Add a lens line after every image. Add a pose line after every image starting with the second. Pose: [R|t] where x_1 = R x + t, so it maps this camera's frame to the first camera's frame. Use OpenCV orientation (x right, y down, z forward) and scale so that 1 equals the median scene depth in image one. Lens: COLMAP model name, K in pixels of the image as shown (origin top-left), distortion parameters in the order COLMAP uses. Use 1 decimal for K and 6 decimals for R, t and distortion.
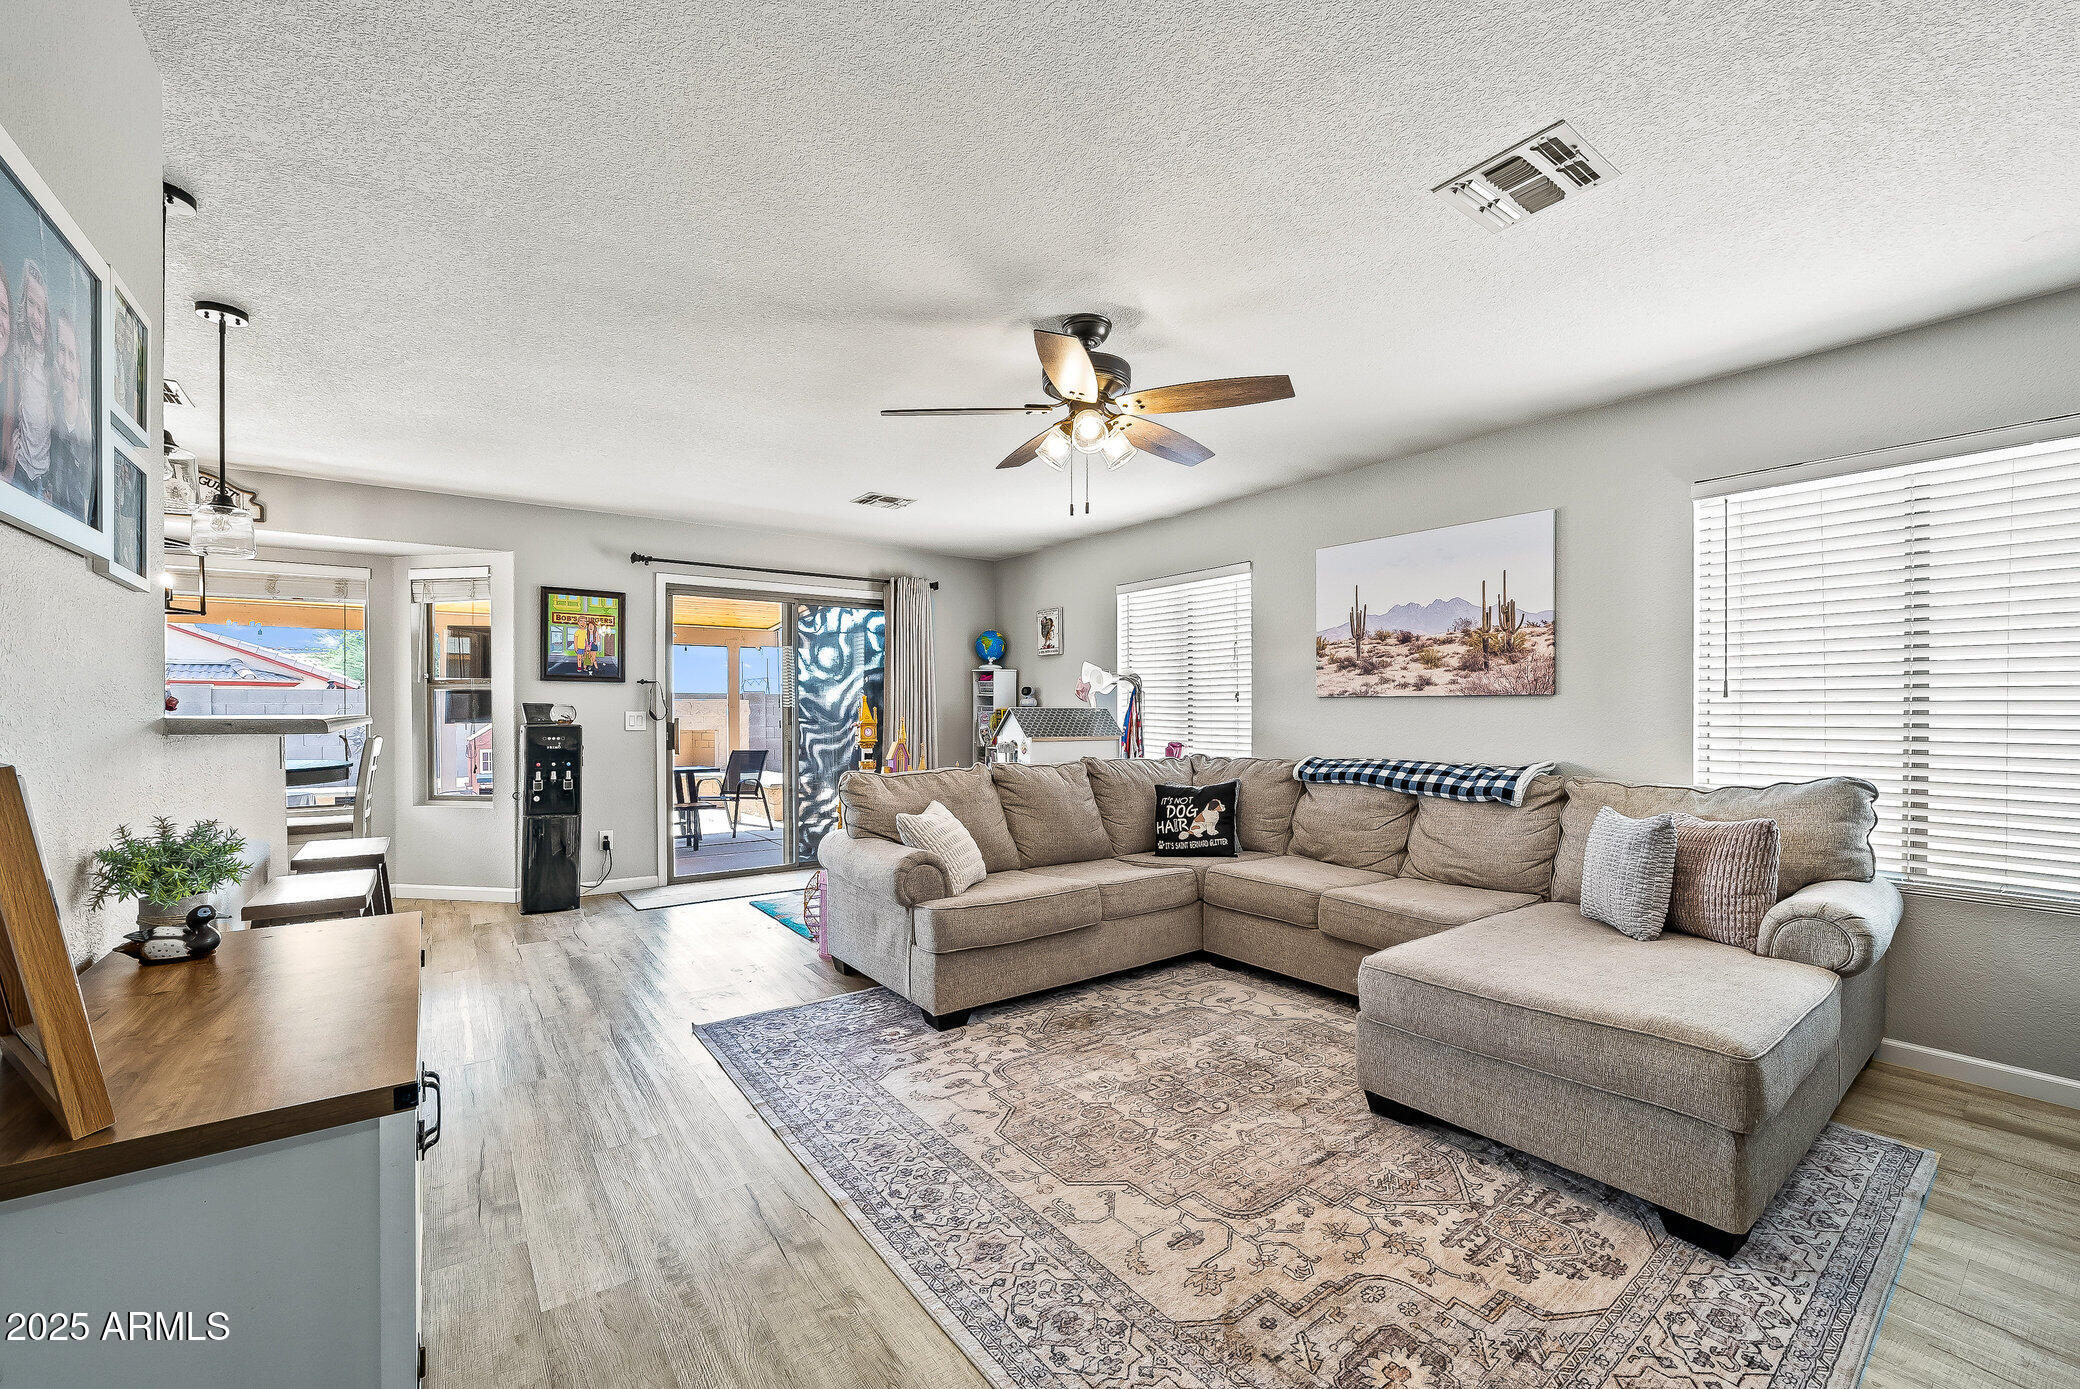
lens RADIAL K [[836.1, 0, 1043.8], [0, 836.1, 718.9], [0, 0, 1]] dist [-0.038231, 0.005538]
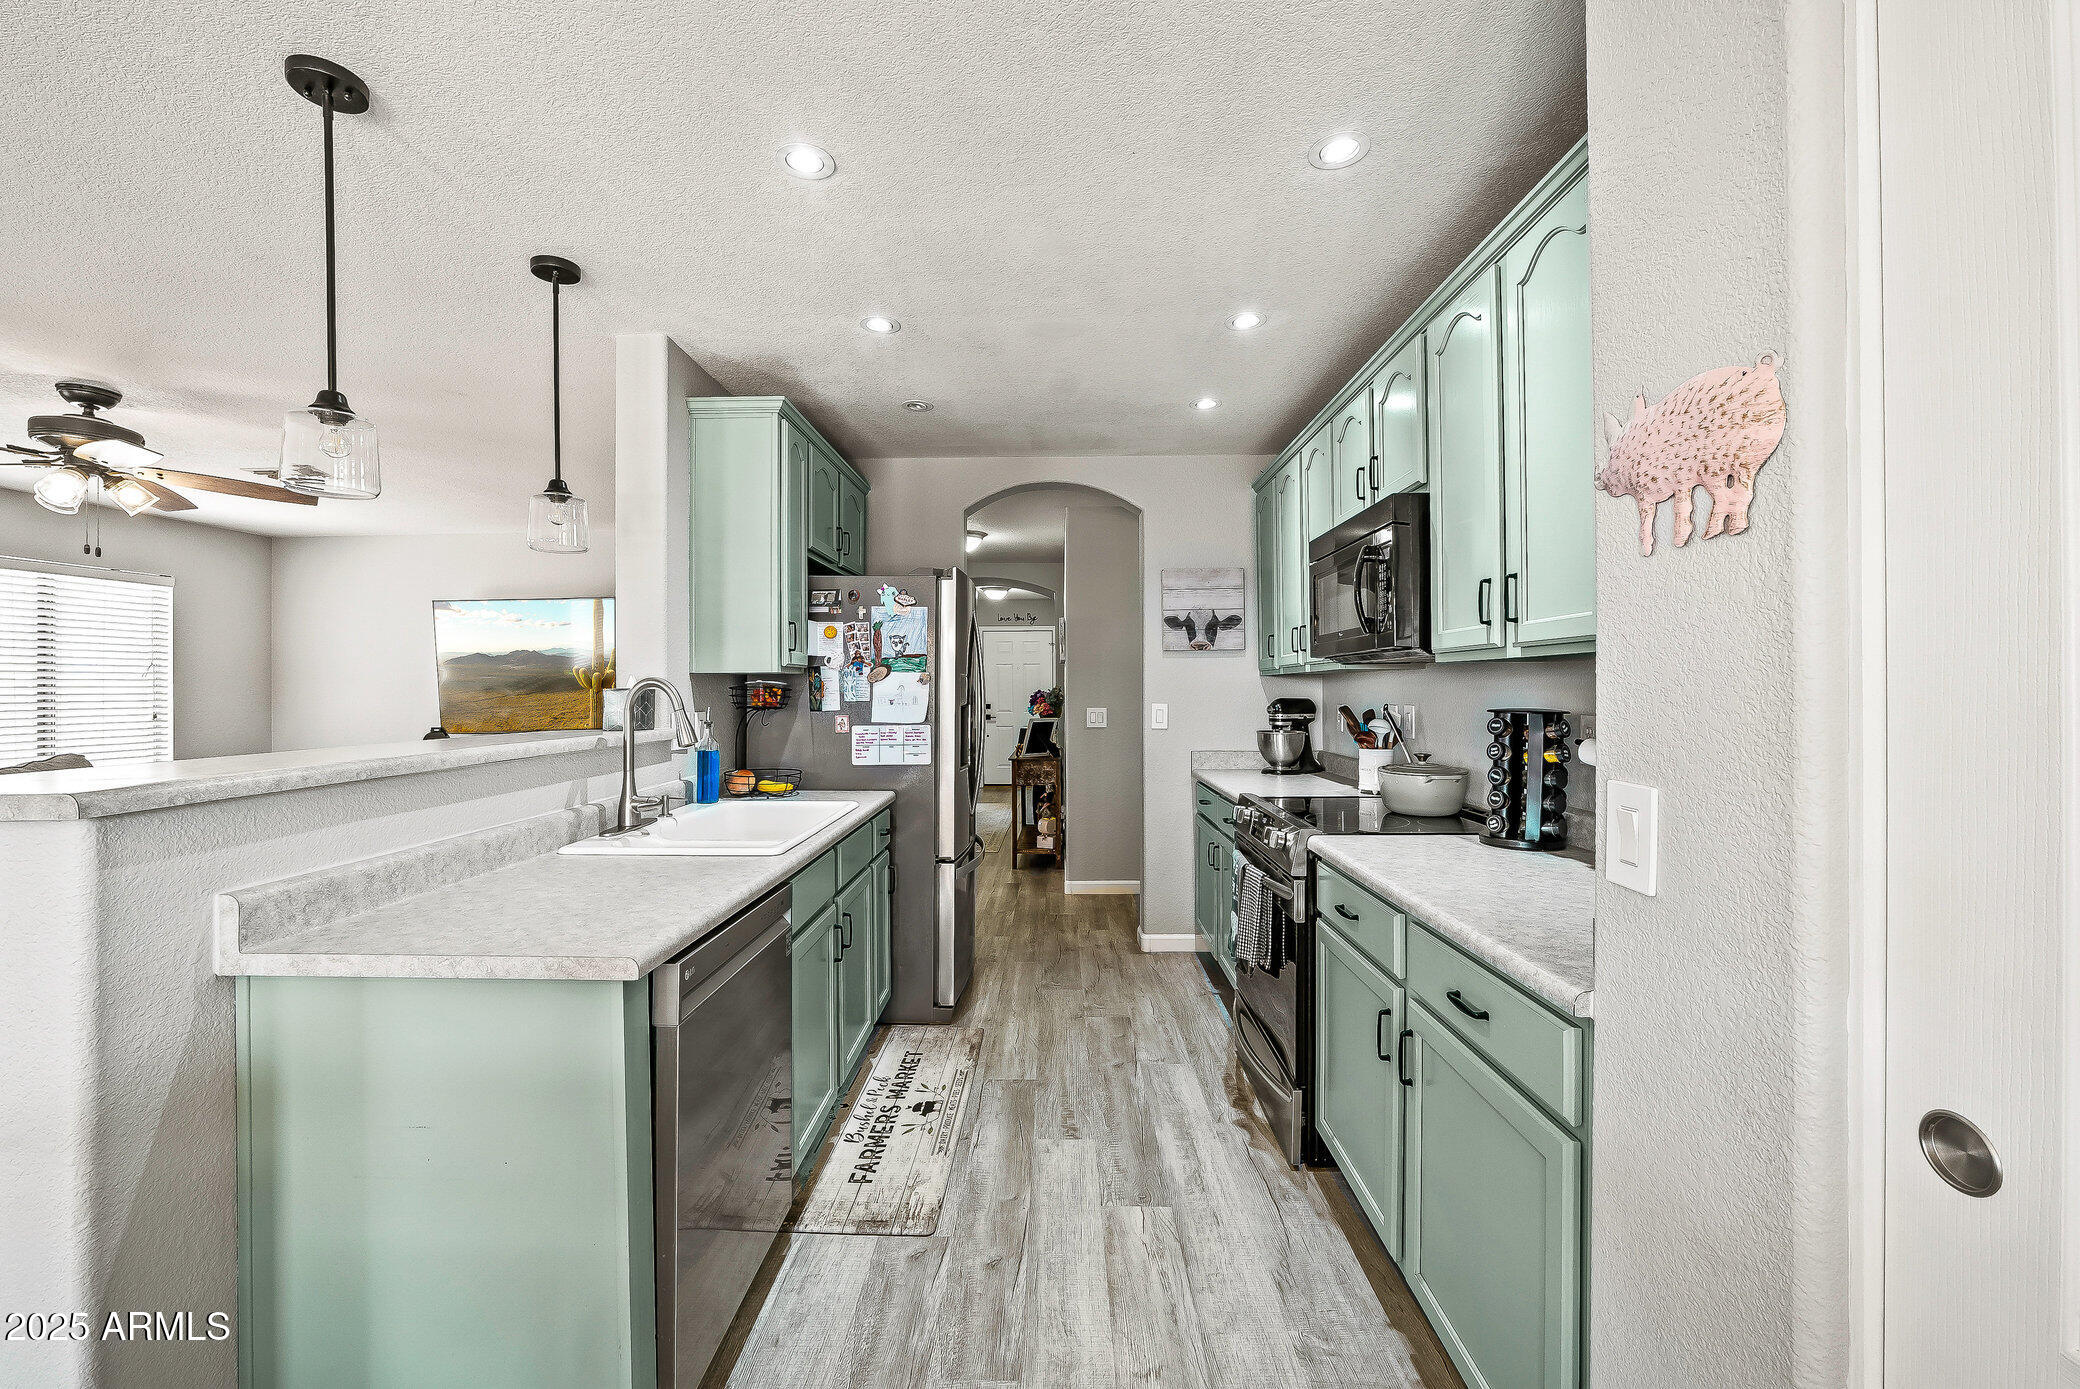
lens RADIAL K [[830.2, 0, 1041.1], [0, 830.2, 685.4], [0, 0, 1]] dist [-0.035010, 0.010240]
pose [[-0.790958, 0.008707, 0.611808, -1.147377], [0.015823, 0.999855, 0.006227, -0.034276], [-0.611665, 0.014606, -0.790982, 0.742499]]
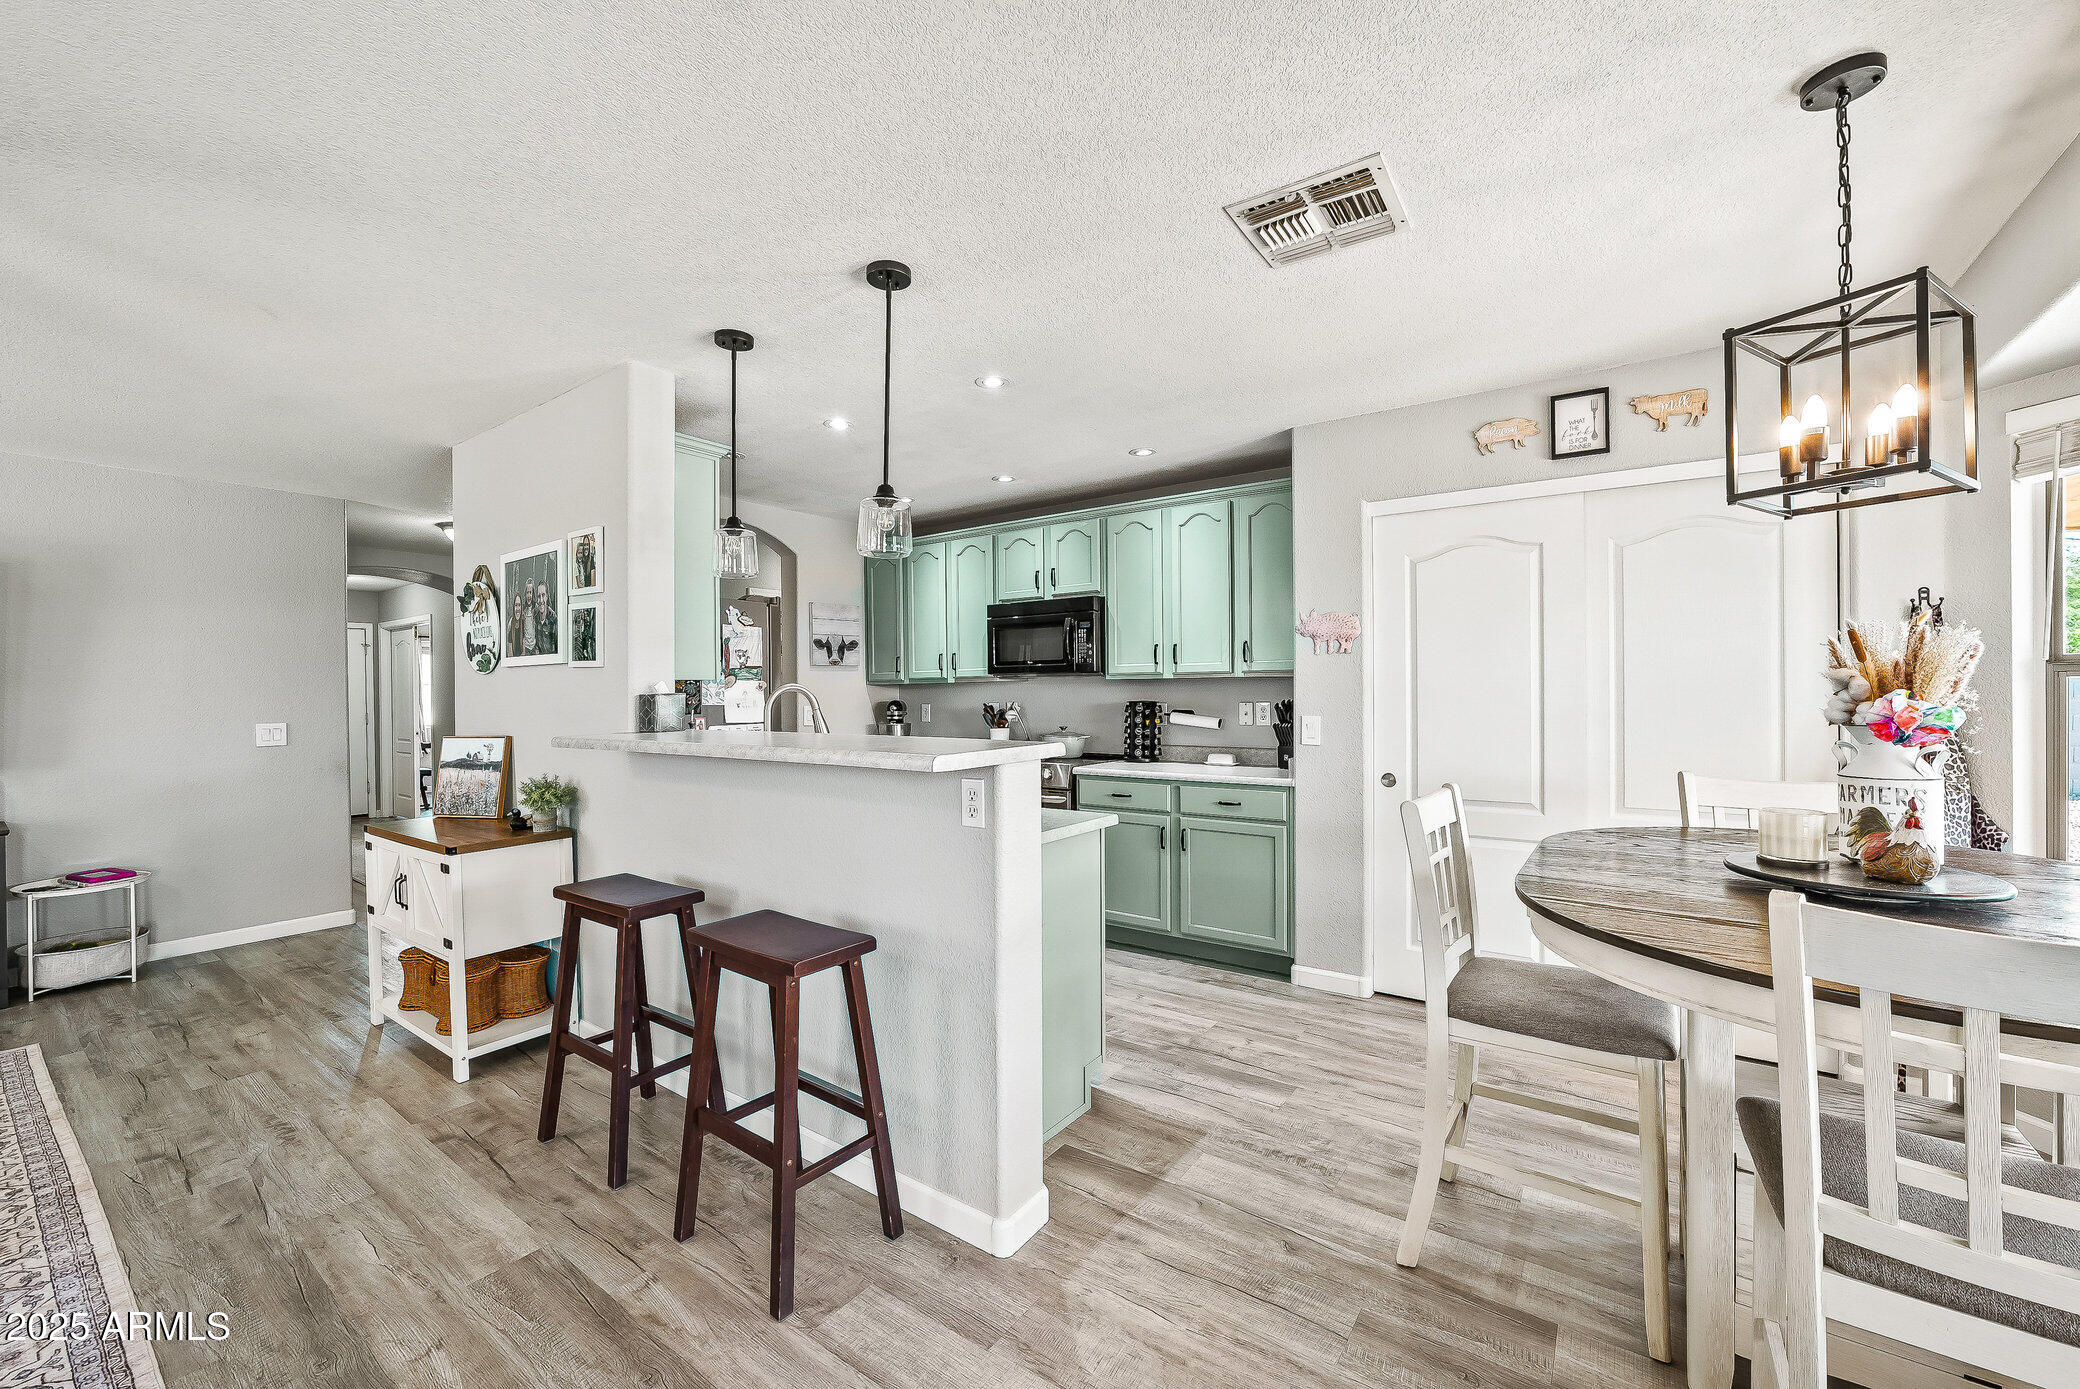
lens RADIAL K [[821.0, 0, 1040.0], [0, 821.0, 694.5], [0, 0, 1]] dist [-0.023369, 0.004421]
pose [[-0.952404, 0.012941, -0.304563, -0.575561], [0.007622, 0.999797, 0.018648, -0.043238], [0.304742, 0.015439, -0.952310, 1.211248]]
